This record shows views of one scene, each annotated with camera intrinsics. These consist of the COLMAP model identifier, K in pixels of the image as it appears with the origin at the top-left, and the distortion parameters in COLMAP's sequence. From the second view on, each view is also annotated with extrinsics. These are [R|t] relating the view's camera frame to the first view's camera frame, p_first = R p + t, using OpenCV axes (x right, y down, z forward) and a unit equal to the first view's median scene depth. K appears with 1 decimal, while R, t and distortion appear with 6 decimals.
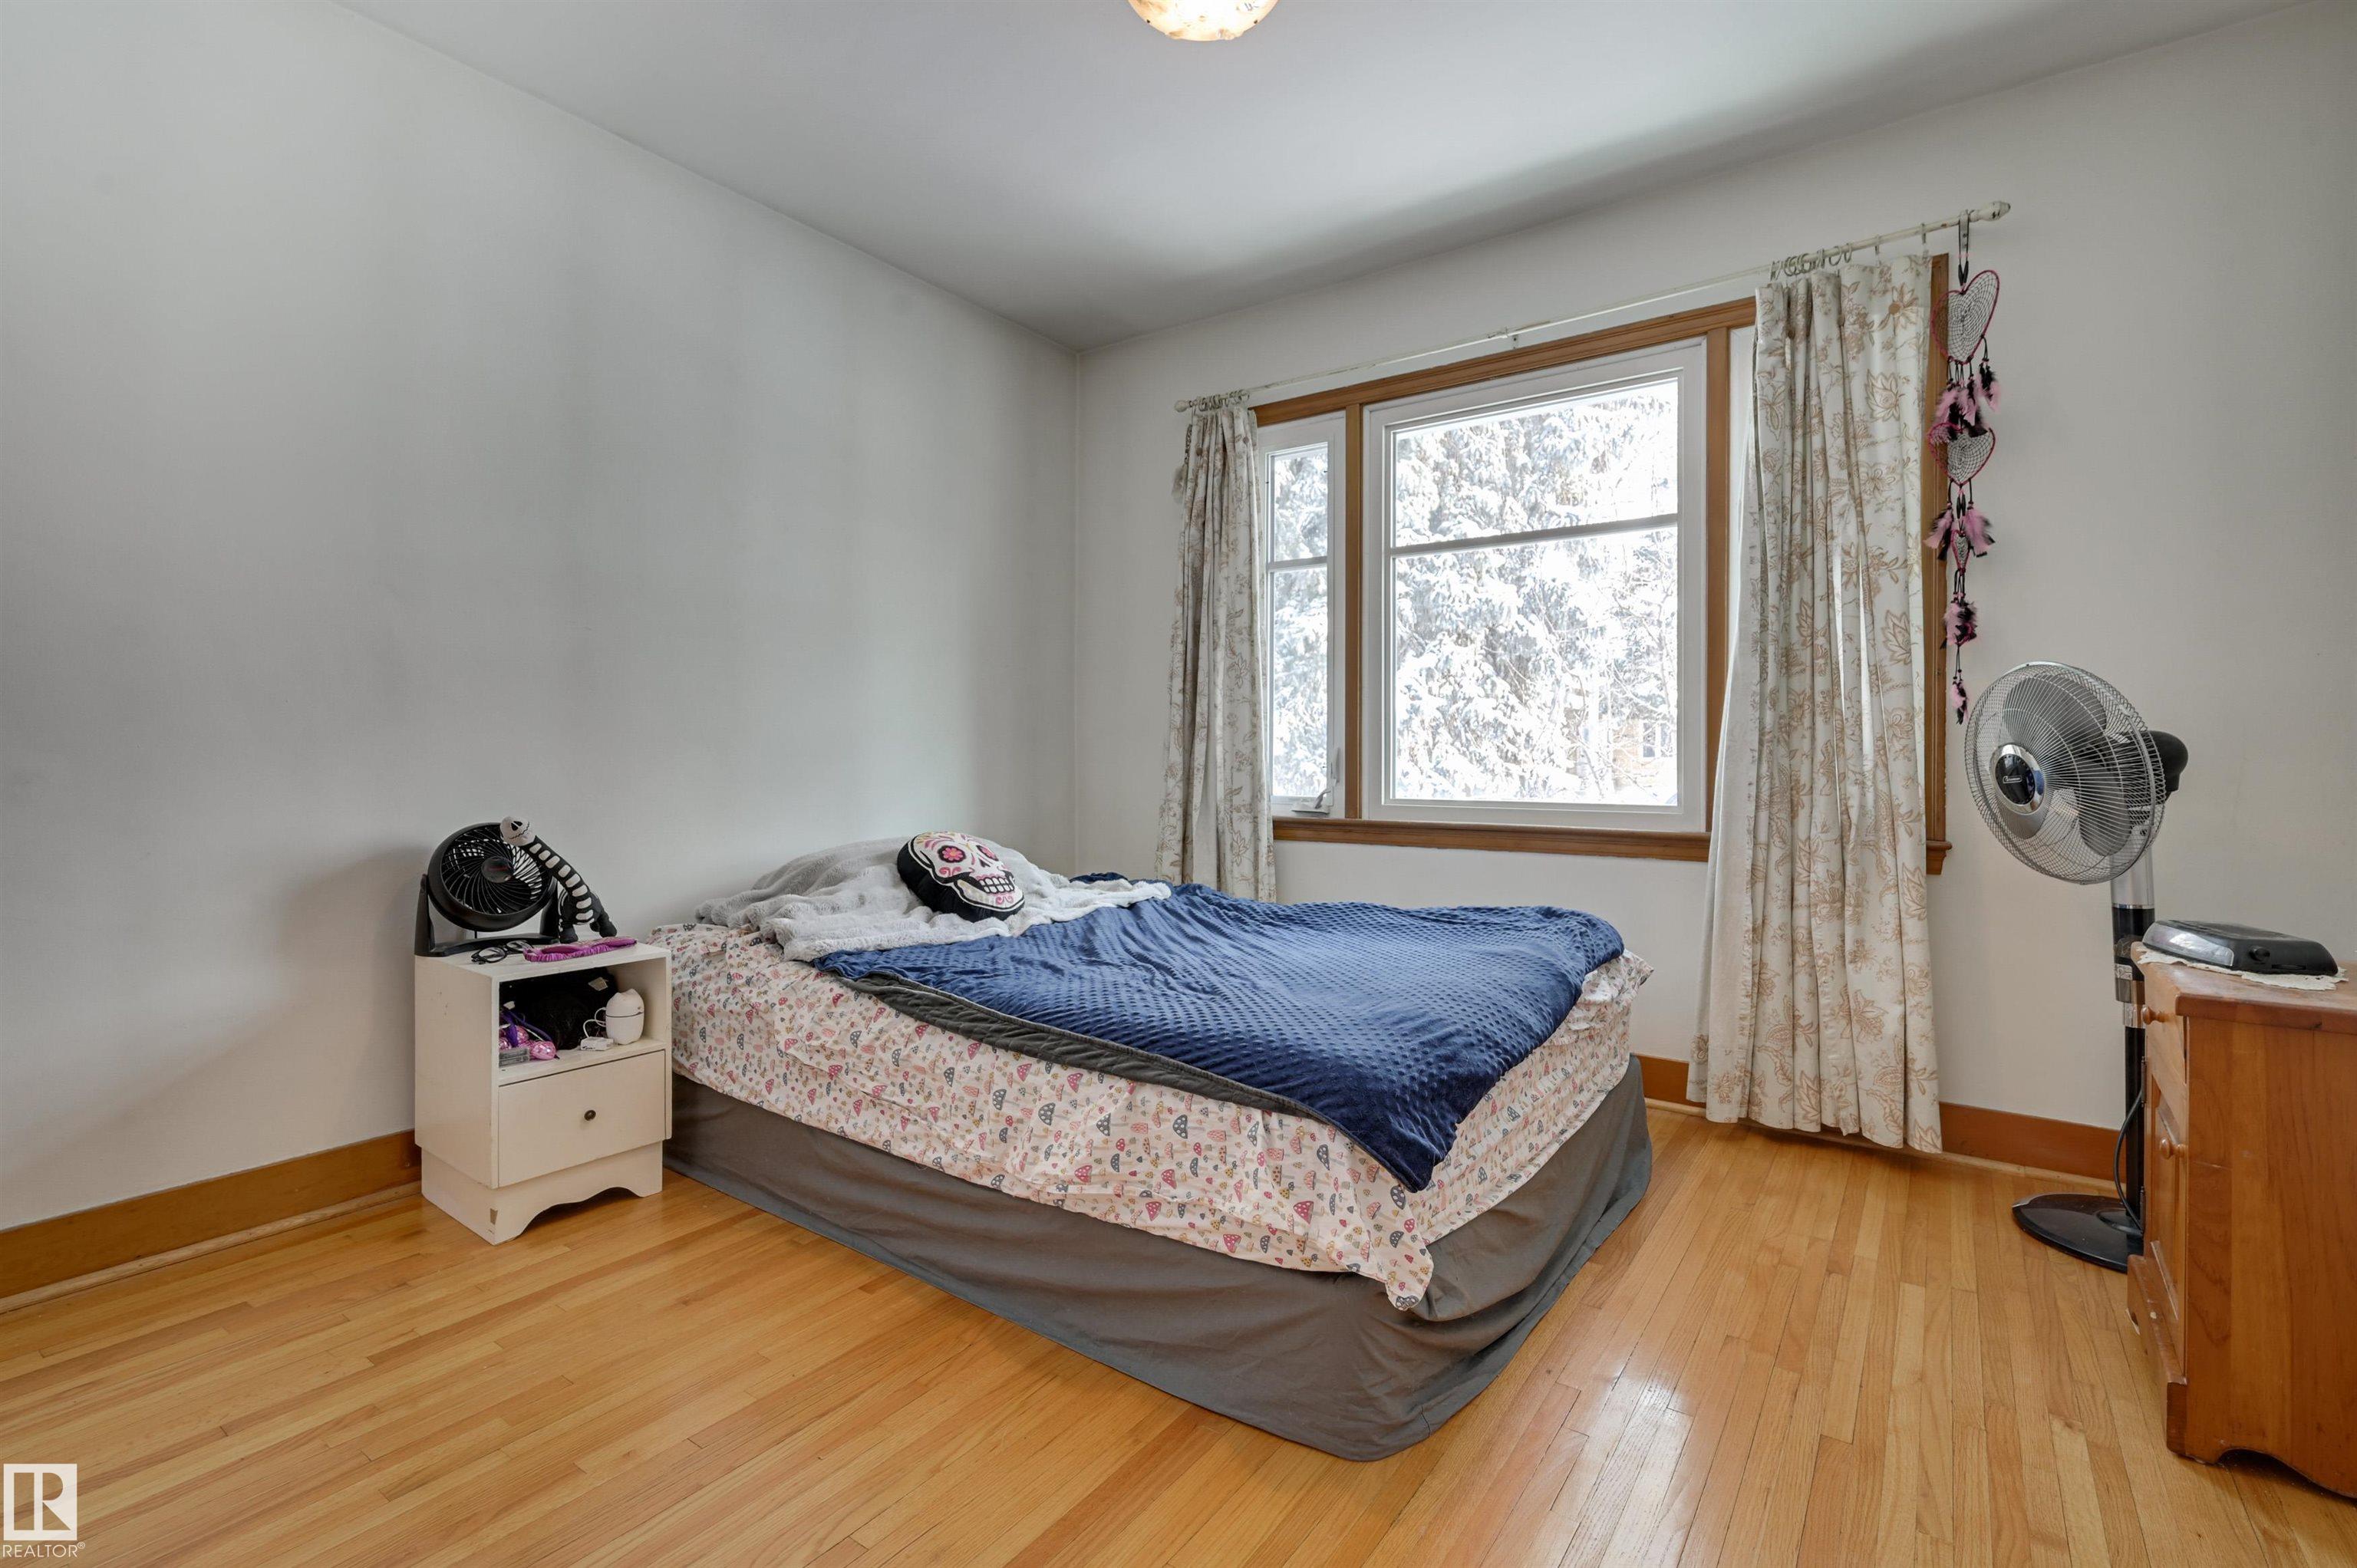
lens RADIAL K [[1026.2, 0, 1170.3], [0, 1026.2, 750.7], [0, 0, 1]] dist [-0.008515, 0.004816]
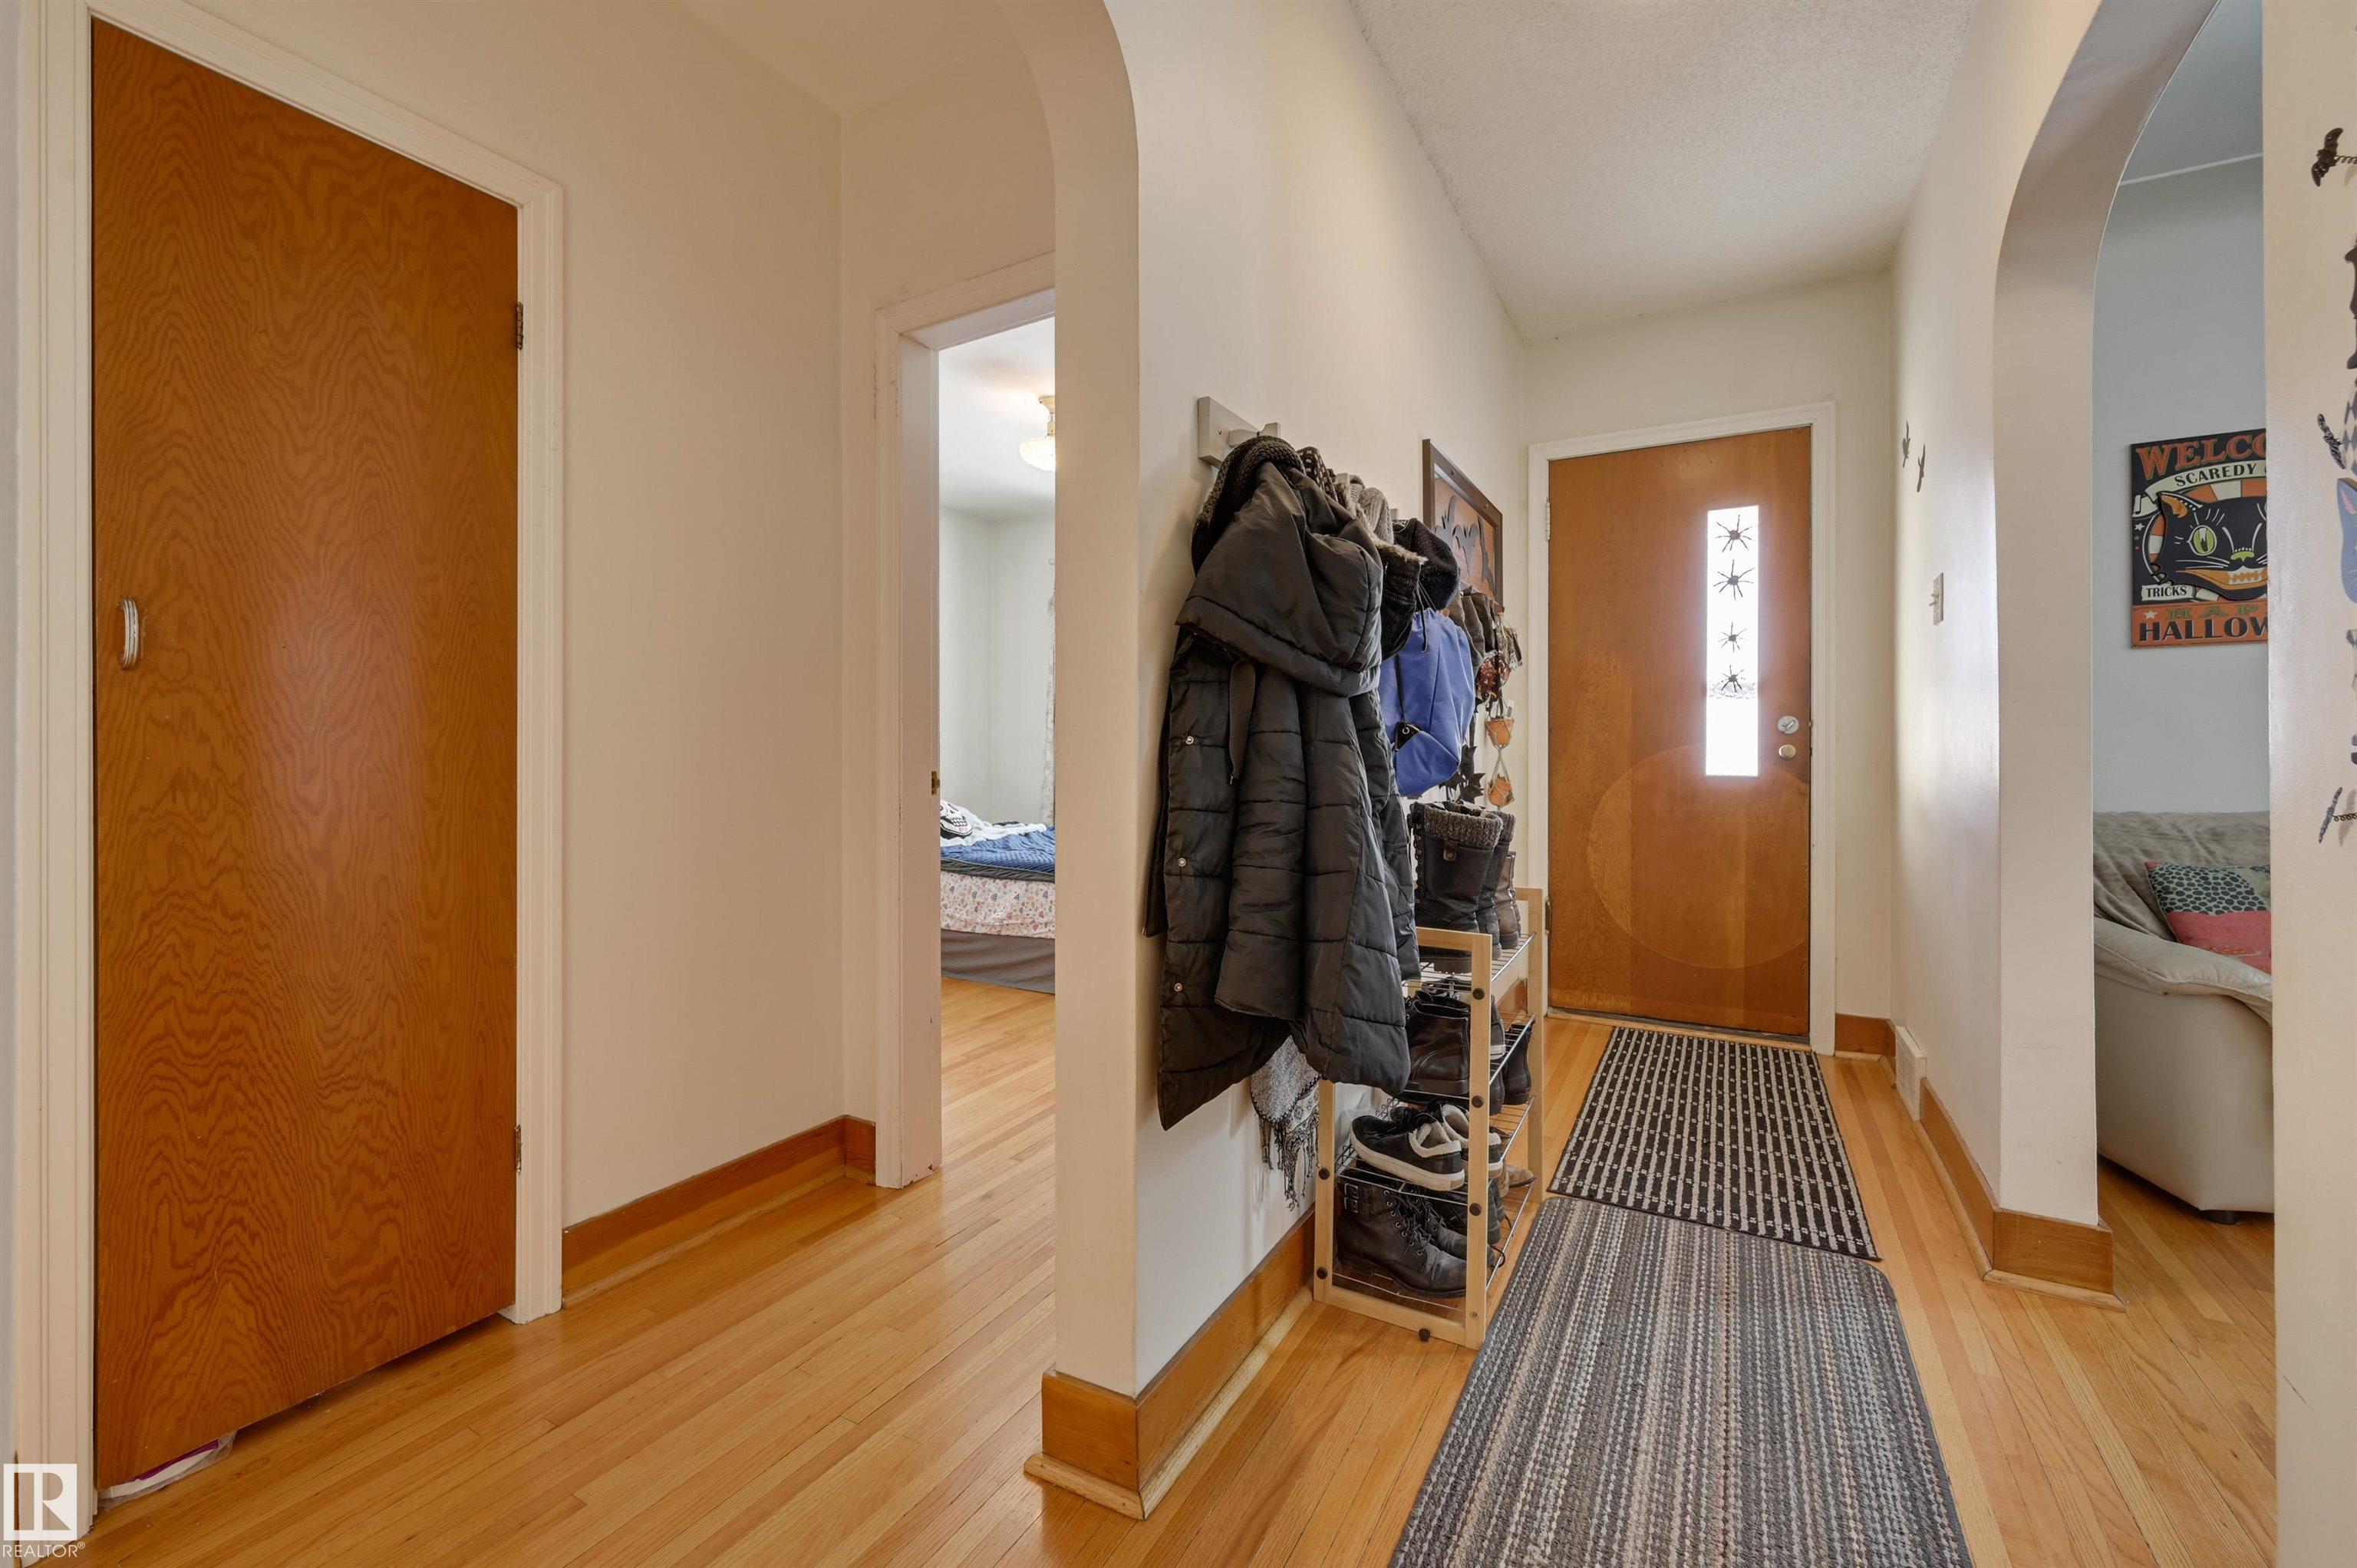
lens RADIAL K [[1026.2, 0, 1170.3], [0, 1026.2, 750.7], [0, 0, 1]] dist [-0.008515, 0.004816]
pose [[0.994399, -0.004526, 0.105590, 0.047105], [0.004227, 0.999986, 0.003053, -0.021868], [-0.105603, -0.002589, 0.994405, -1.521300]]
